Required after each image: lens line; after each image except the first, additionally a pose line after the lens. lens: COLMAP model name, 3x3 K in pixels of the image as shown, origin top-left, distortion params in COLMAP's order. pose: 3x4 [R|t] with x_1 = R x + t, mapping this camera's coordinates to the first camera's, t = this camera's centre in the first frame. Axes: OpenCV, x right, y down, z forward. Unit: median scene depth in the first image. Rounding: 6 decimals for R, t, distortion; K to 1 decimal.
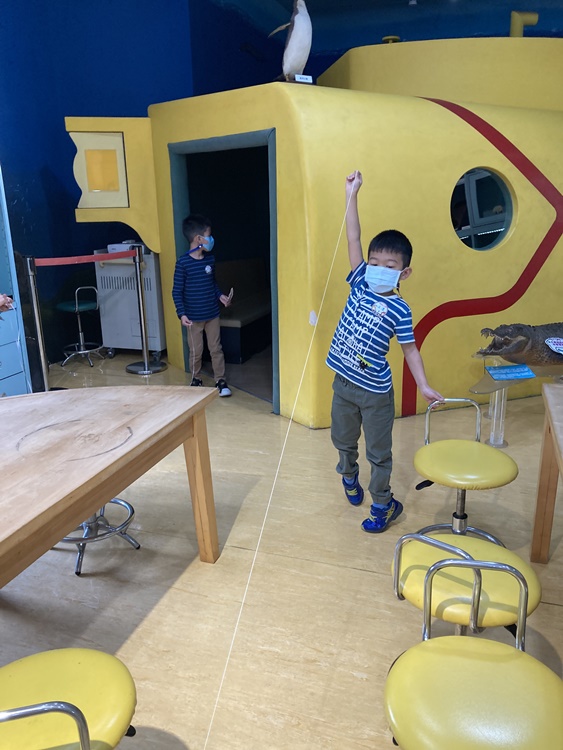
lens RADIAL K [[625.6, 0, 283.1], [0, 625.6, 370.5], [0, 0, 1]] dist [0.012754, -0.004622]
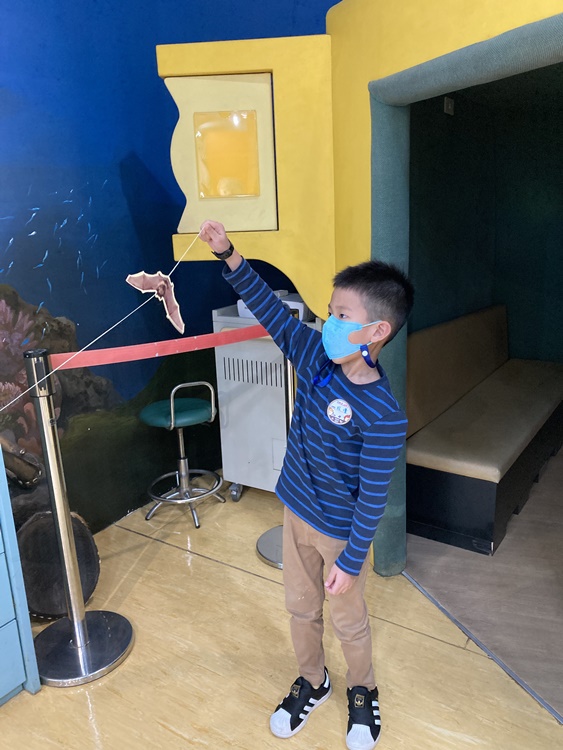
lens RADIAL K [[625.6, 0, 283.1], [0, 625.6, 370.5], [0, 0, 1]] dist [0.012754, -0.004622]
pose [[0.970269, 0.039090, -0.238852, -0.122680], [-0.046505, 0.998593, -0.025489, -0.140662], [0.237520, 0.035839, 0.970721, 0.538566]]
